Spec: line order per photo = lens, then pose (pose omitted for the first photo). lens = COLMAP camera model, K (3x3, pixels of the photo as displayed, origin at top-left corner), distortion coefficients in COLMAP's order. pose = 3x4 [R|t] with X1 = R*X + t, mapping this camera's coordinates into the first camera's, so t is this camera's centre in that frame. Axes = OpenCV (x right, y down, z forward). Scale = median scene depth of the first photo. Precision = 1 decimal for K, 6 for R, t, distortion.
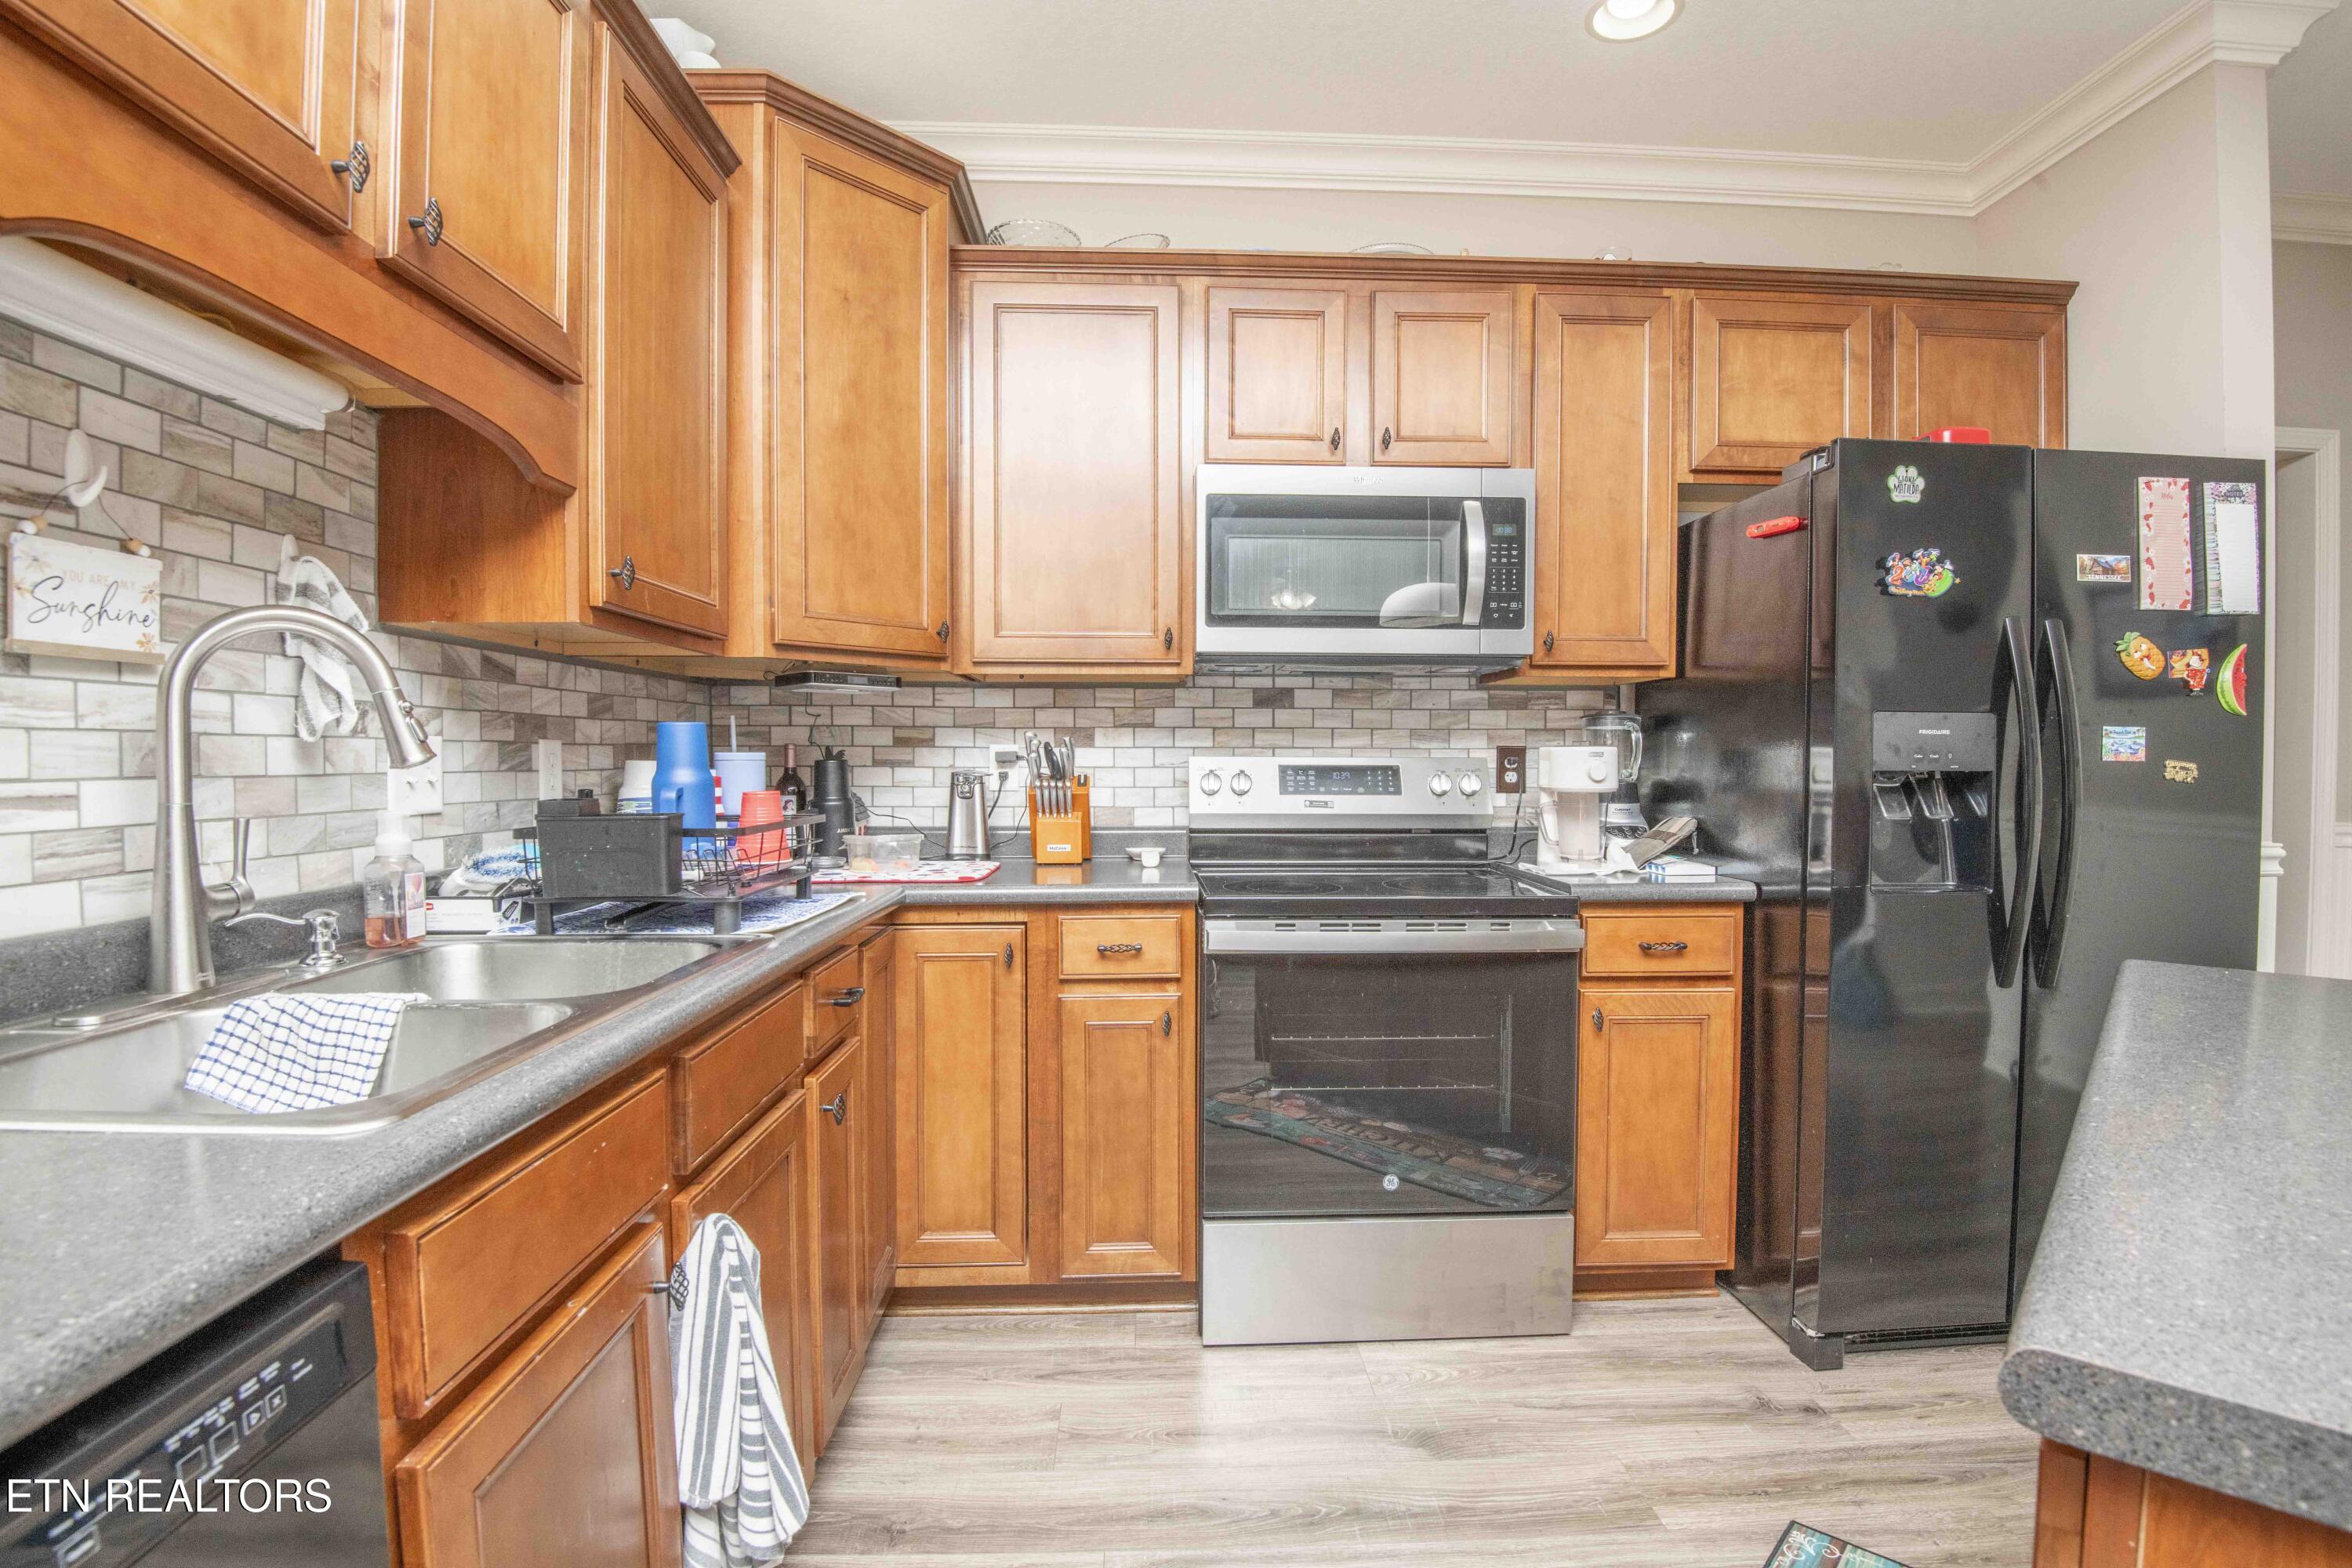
lens RADIAL K [[1088.0, 0, 1179.8], [0, 1088.0, 785.3], [0, 0, 1]] dist [-0.018640, -0.013415]
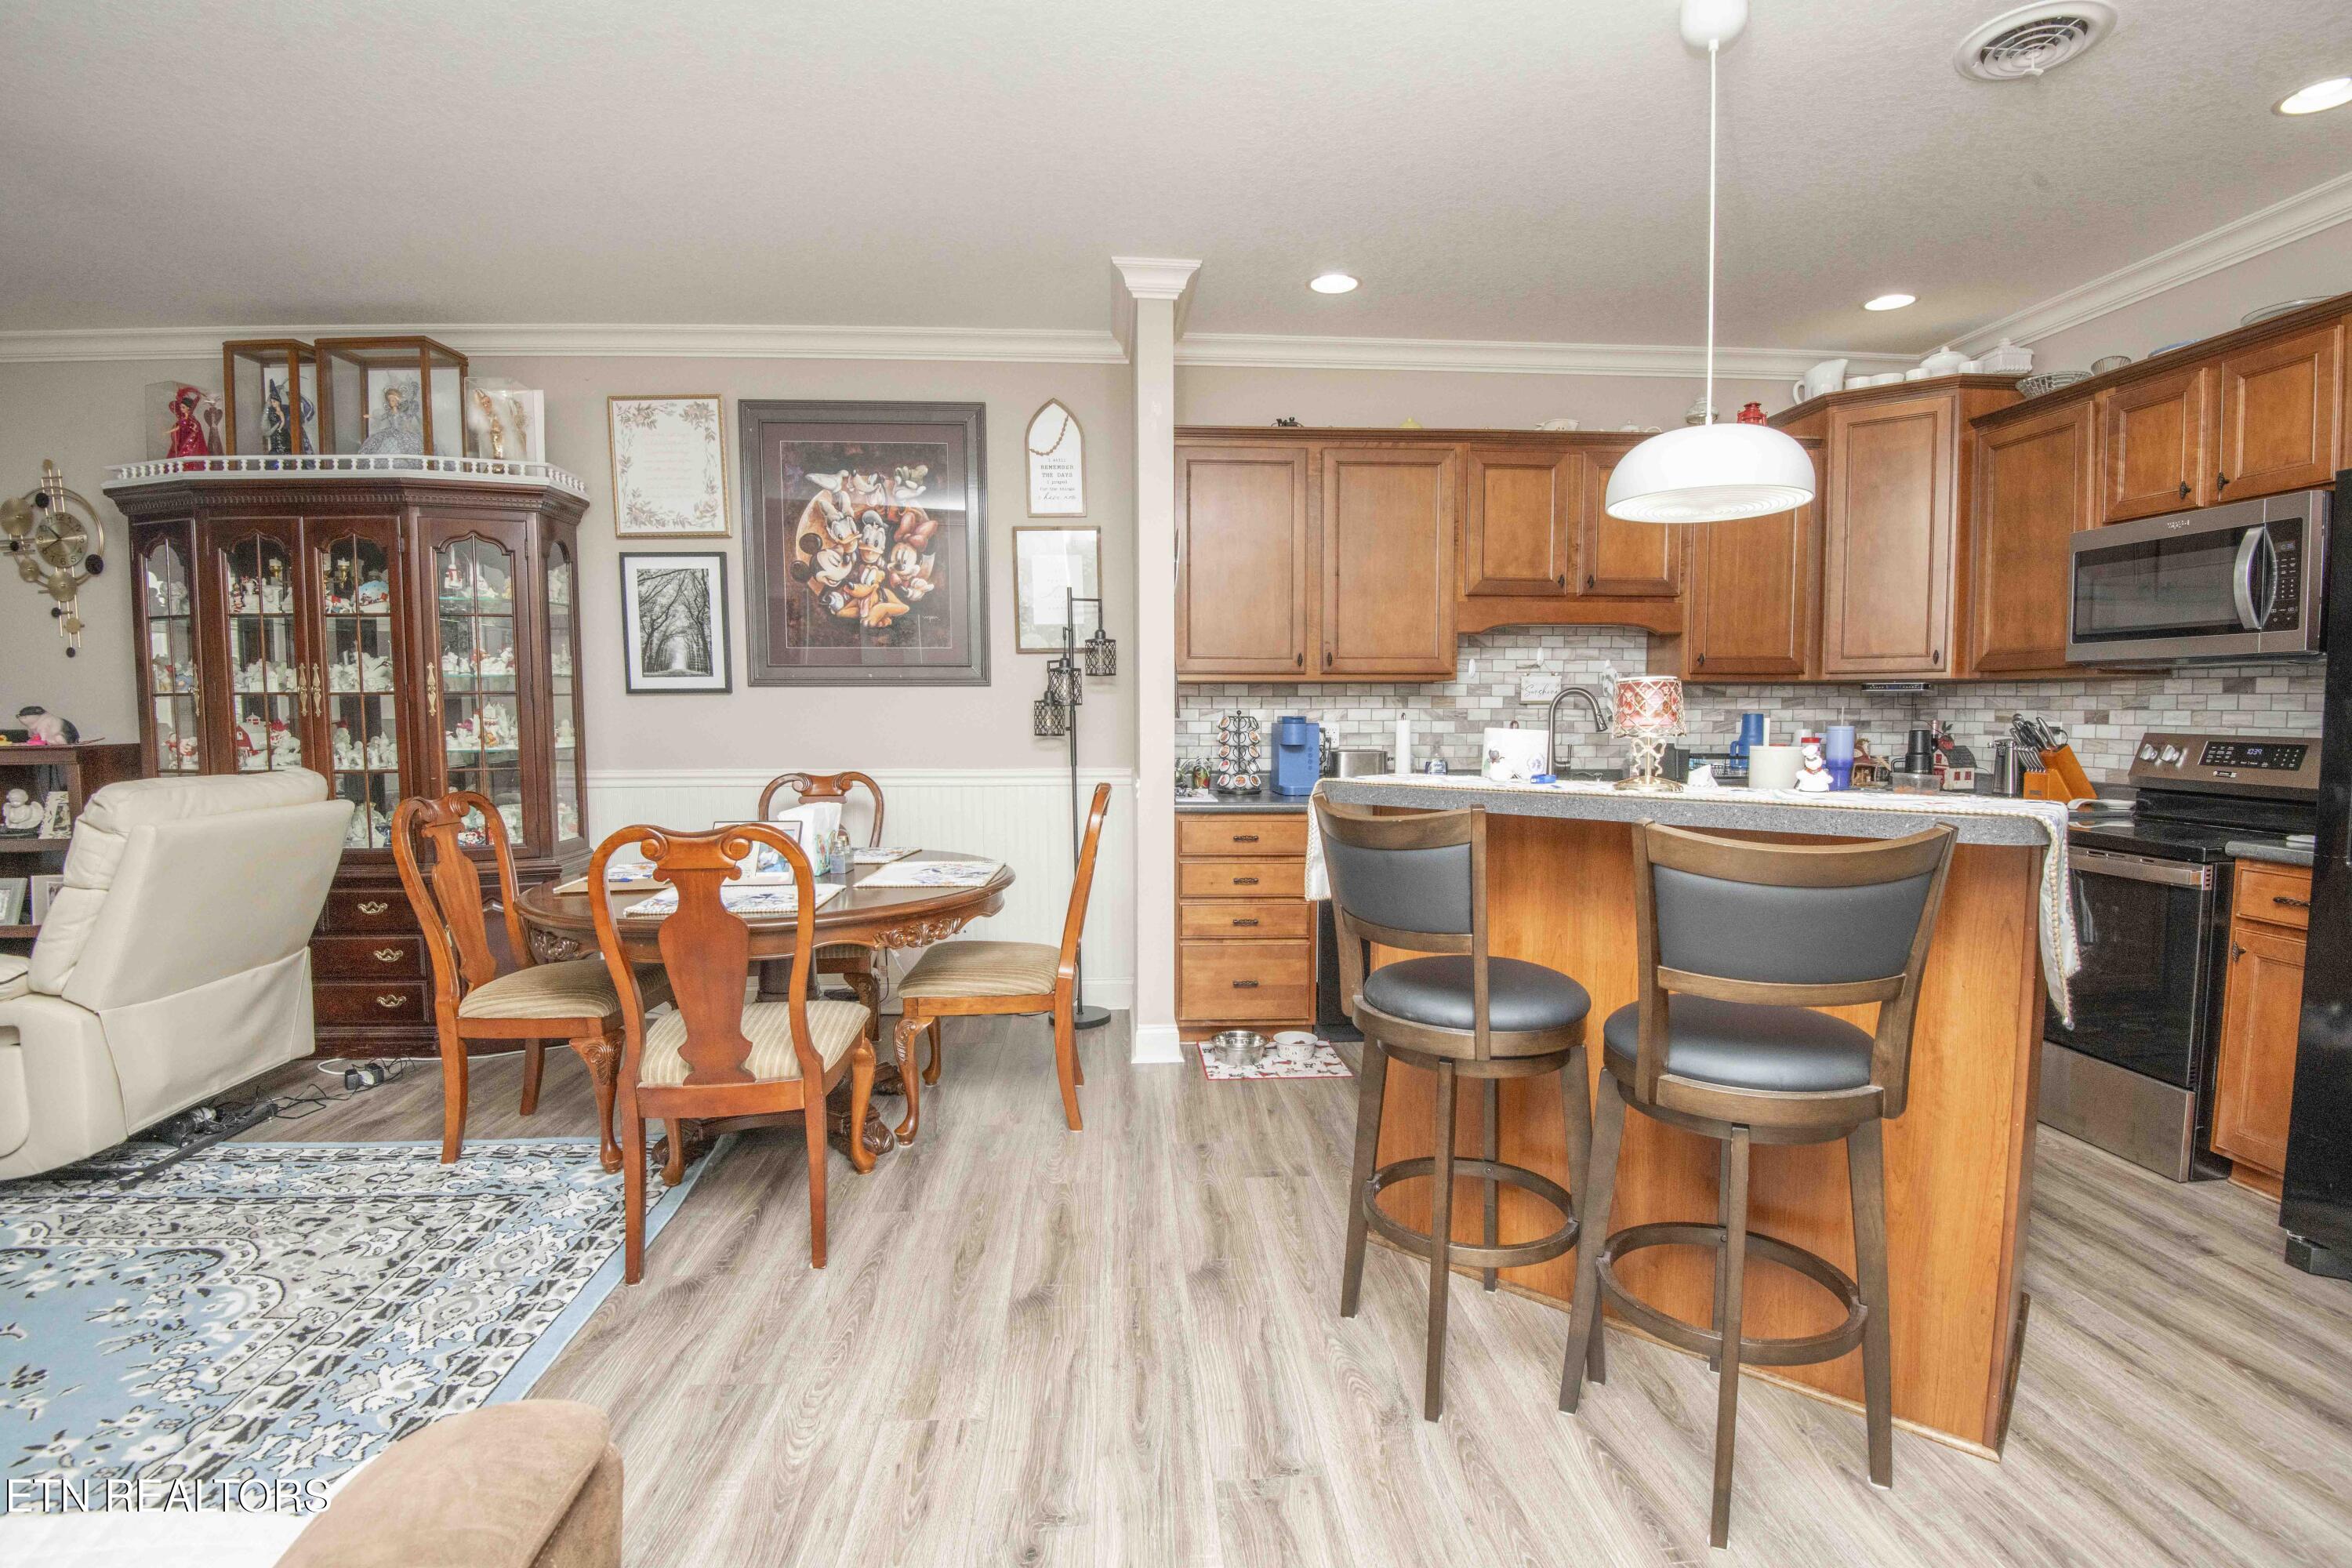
lens RADIAL K [[1088.0, 0, 1183.3], [0, 1088.0, 791.7], [0, 0, 1]] dist [-0.018640, -0.013415]
pose [[0.031590, 0.073211, -0.996816, 1.712144], [-0.024309, 0.997075, 0.072459, -0.027660], [0.999205, 0.021942, 0.033278, -0.277964]]
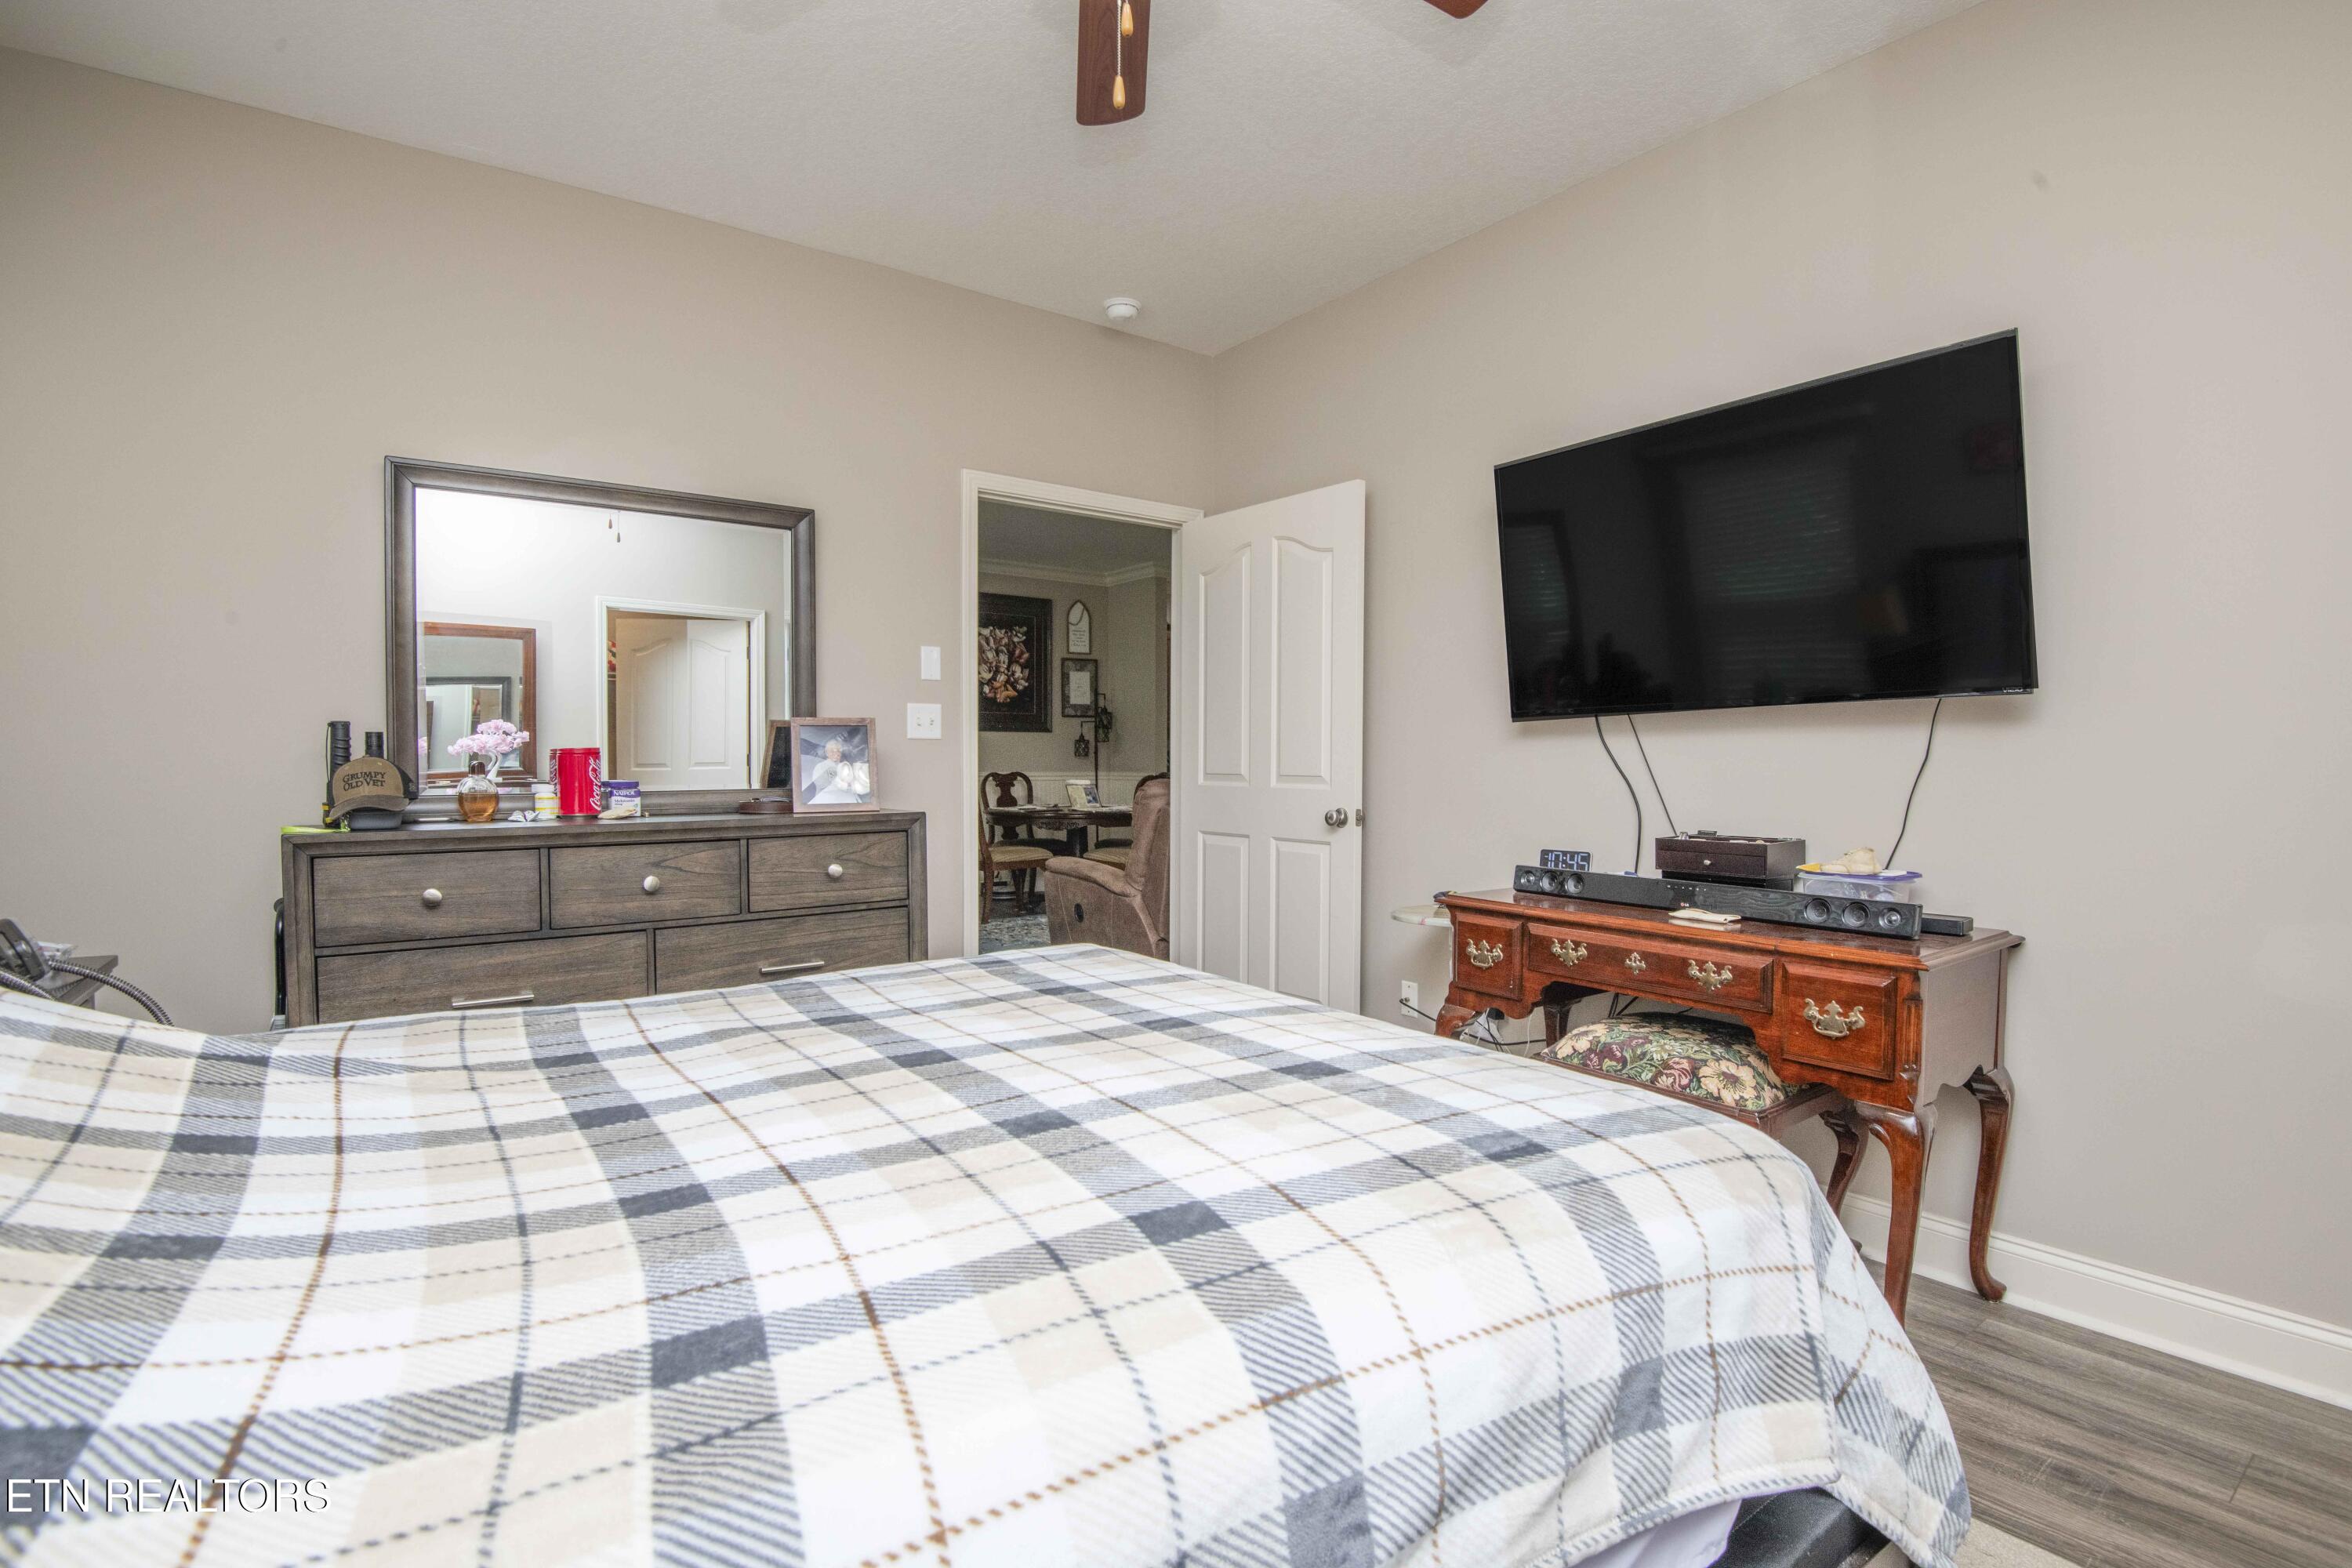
lens RADIAL K [[1088.0, 0, 1176.2], [0, 1088.0, 802.6], [0, 0, 1]] dist [-0.018640, -0.013415]
pose [[0.549890, 0.036162, -0.834454, 3.688967], [-0.025999, 0.999319, 0.026174, 0.094639], [0.834832, 0.007302, 0.550456, -2.737644]]
